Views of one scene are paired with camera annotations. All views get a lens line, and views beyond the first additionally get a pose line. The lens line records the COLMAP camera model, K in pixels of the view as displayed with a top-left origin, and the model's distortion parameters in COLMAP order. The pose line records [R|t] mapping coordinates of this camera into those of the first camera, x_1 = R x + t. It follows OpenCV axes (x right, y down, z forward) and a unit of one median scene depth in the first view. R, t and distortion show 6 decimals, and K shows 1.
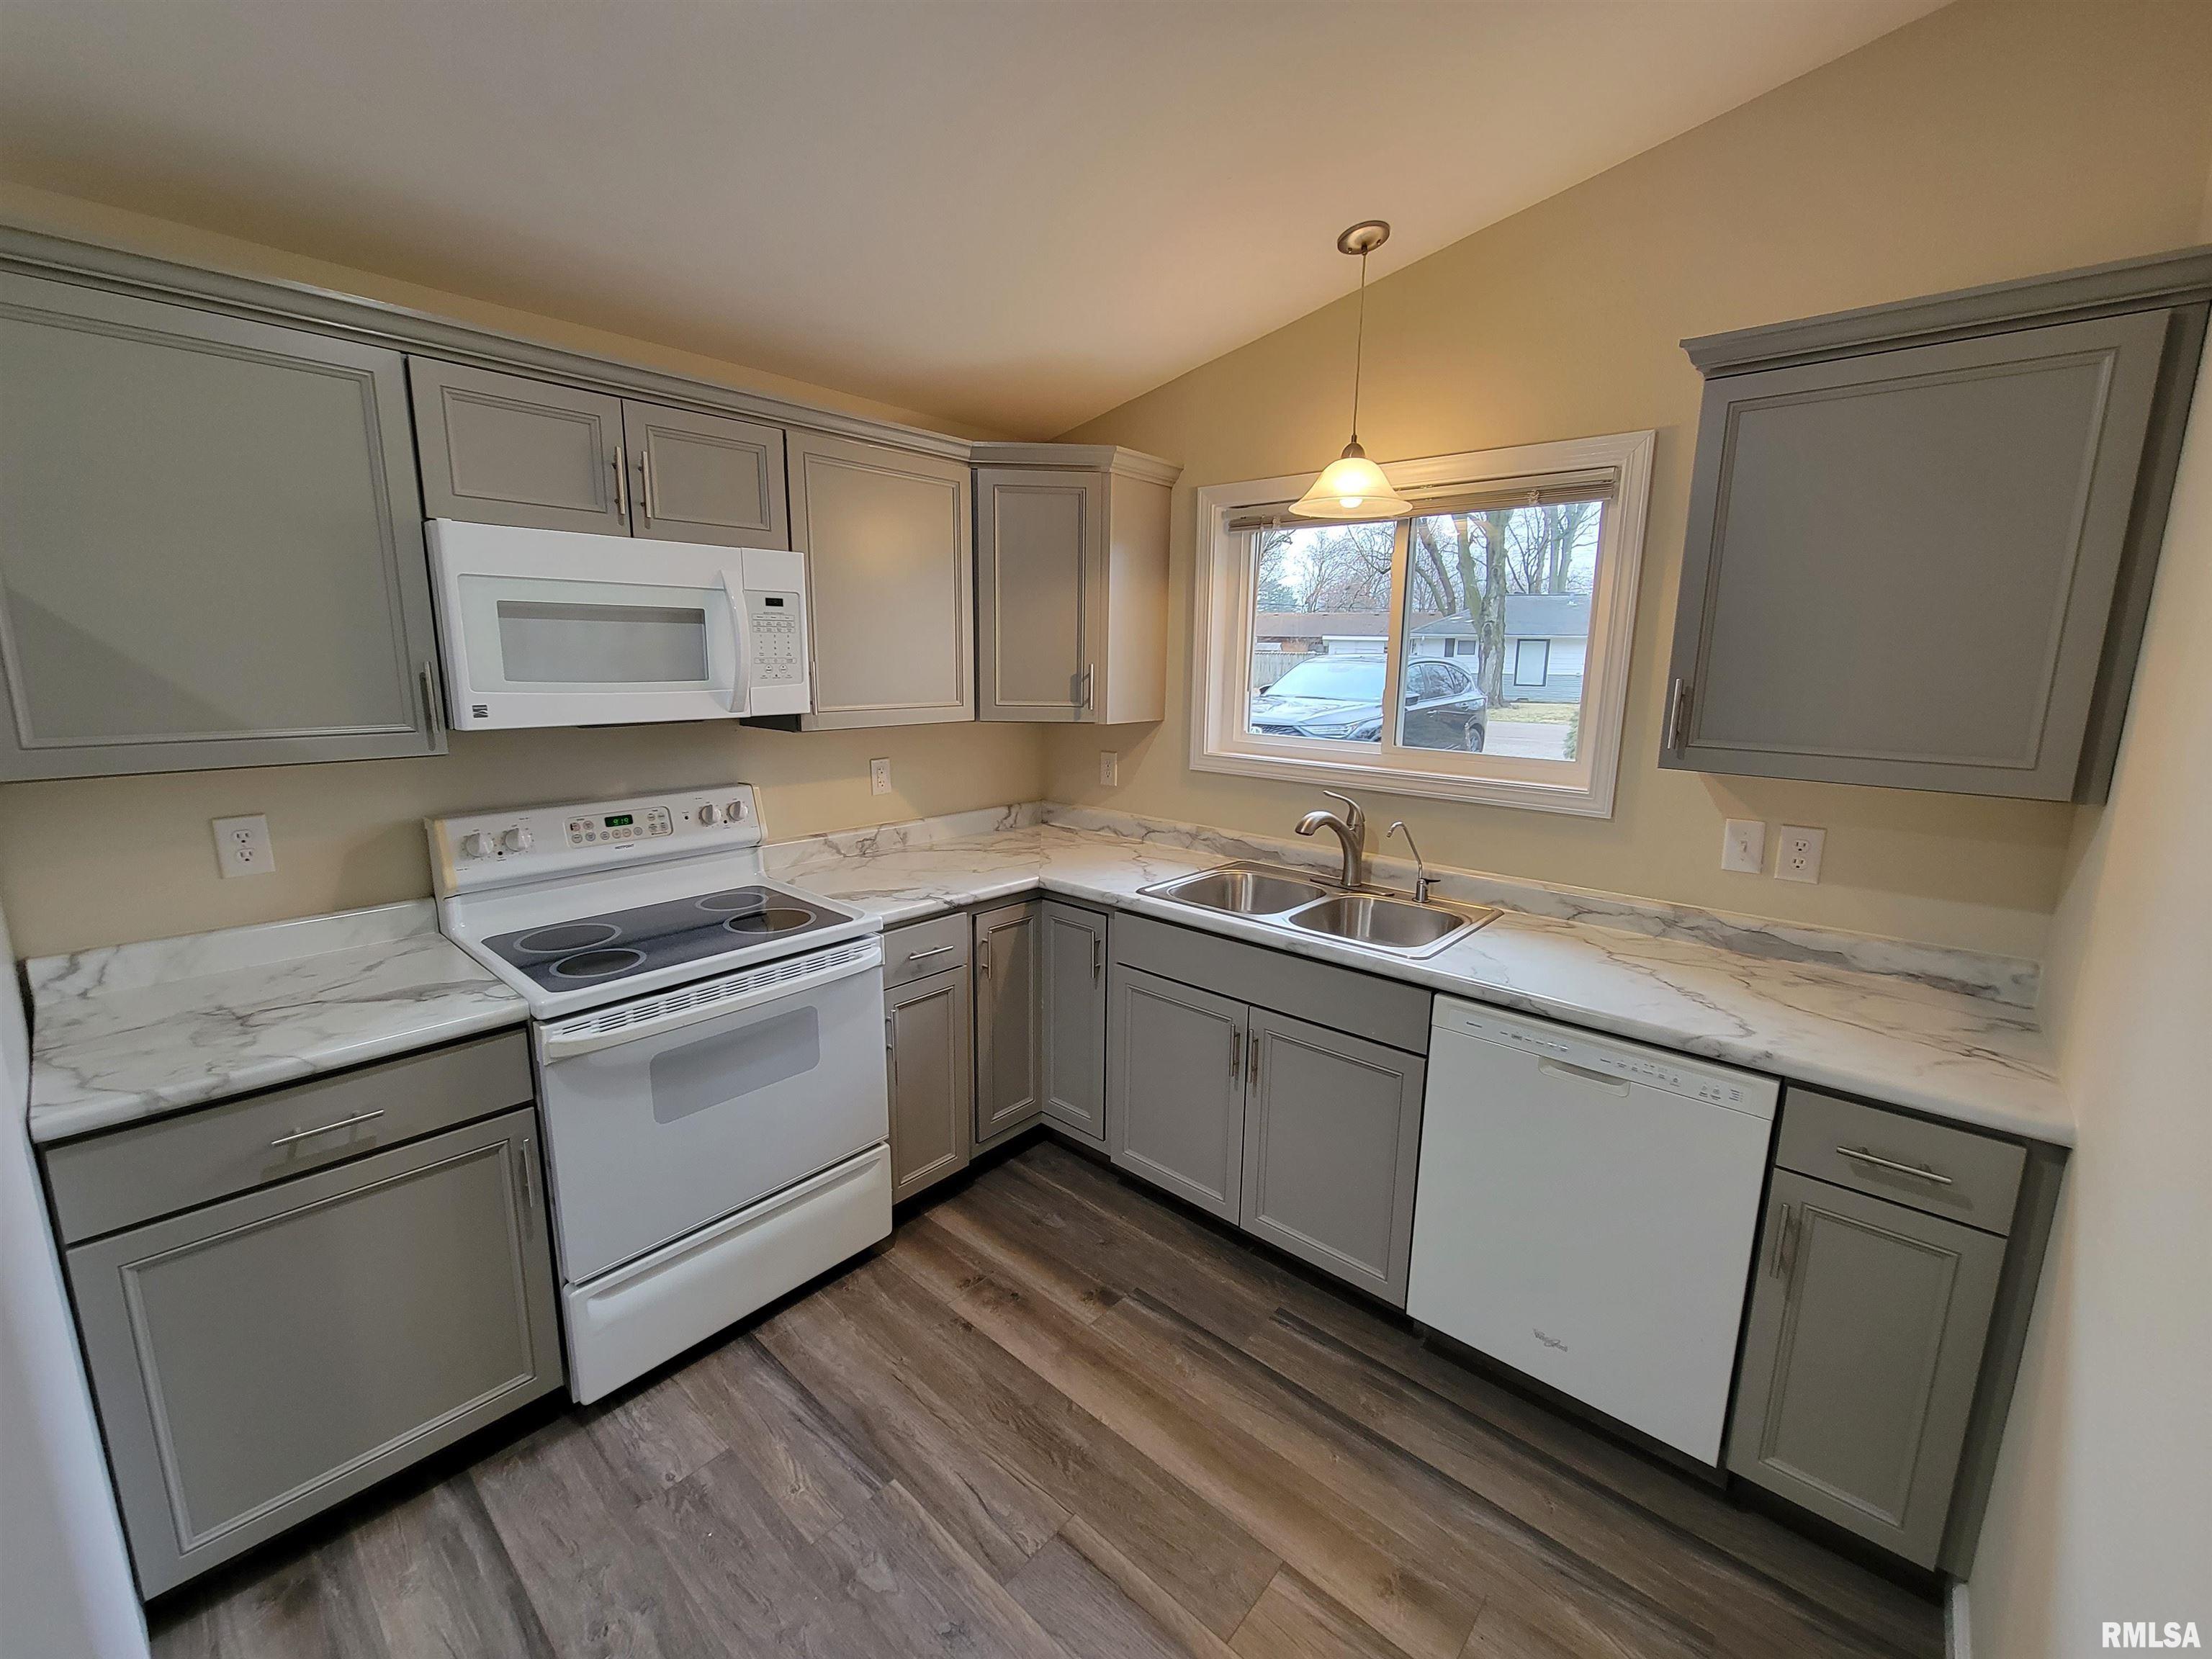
lens RADIAL K [[927.1, 0, 1106.0], [0, 927.1, 829.5], [0, 0, 1]] dist [-0.003193, -0.000080]
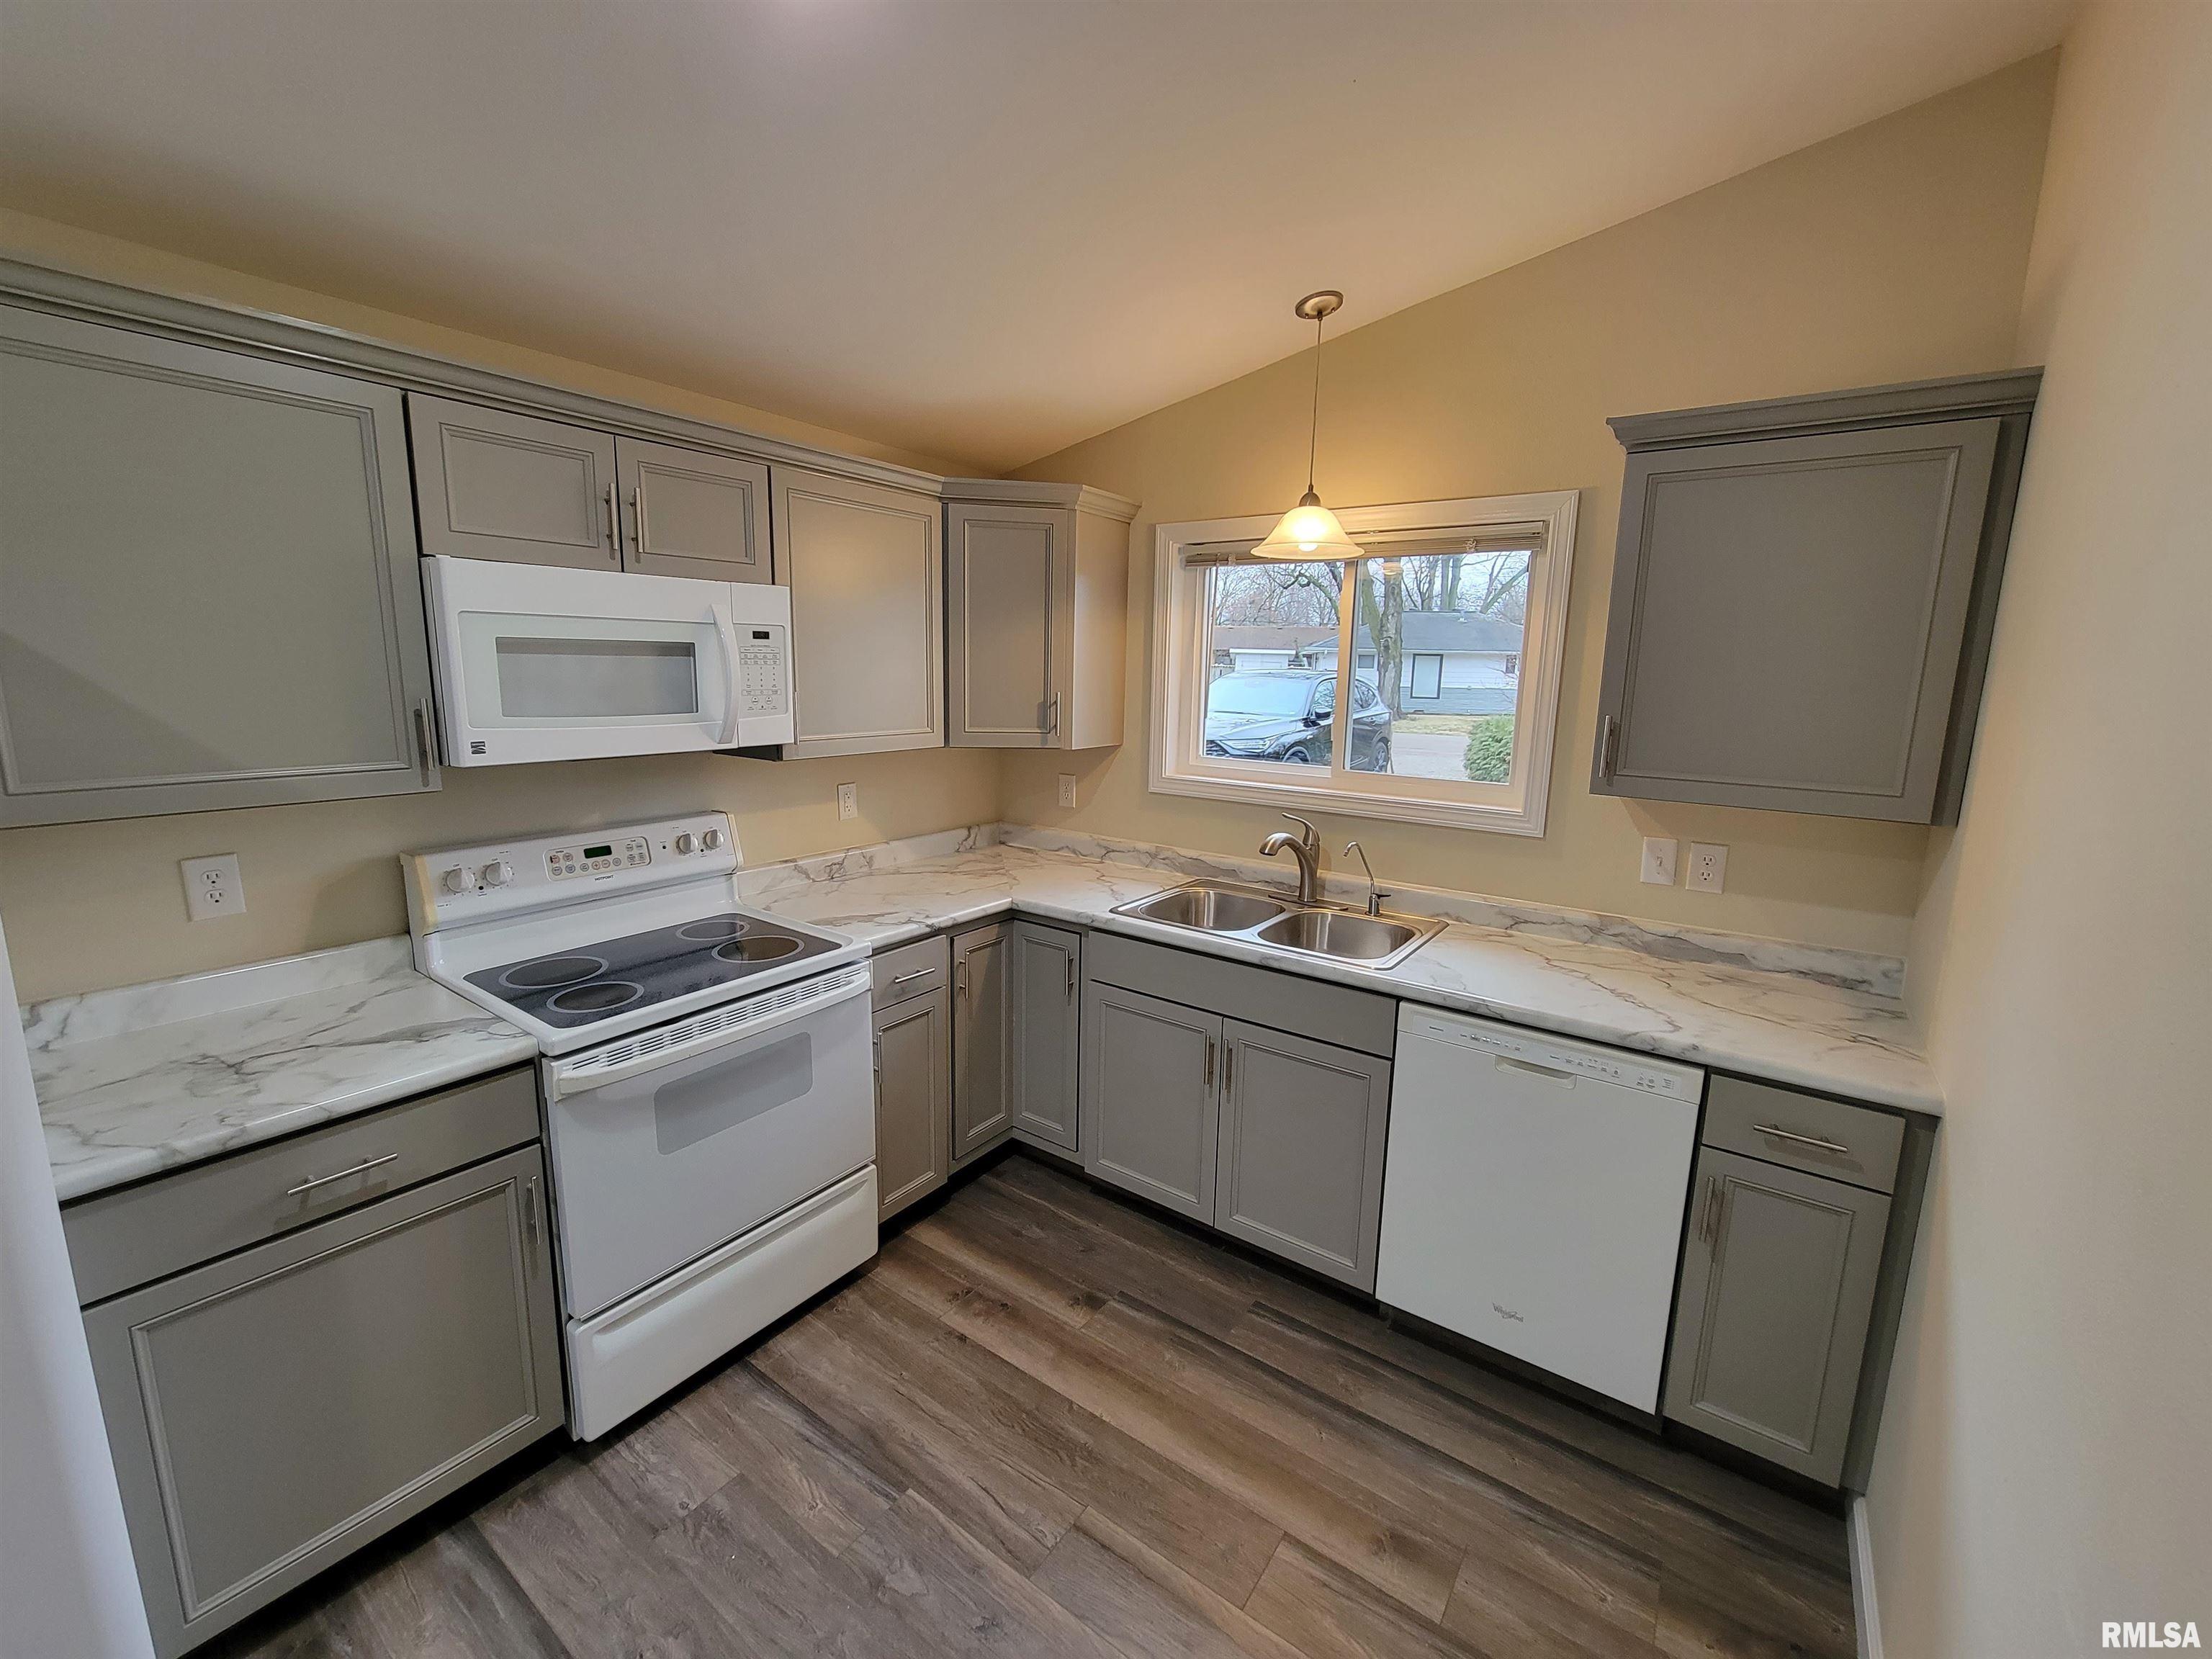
lens RADIAL K [[931.9, 0, 1106.0], [0, 931.9, 829.5], [0, 0, 1]] dist [-0.002253, -0.000763]
pose [[0.994533, -0.012171, 0.103709, -0.101167], [0.013170, 0.999873, -0.008959, -0.020210], [-0.103587, 0.010276, 0.994567, -0.059061]]
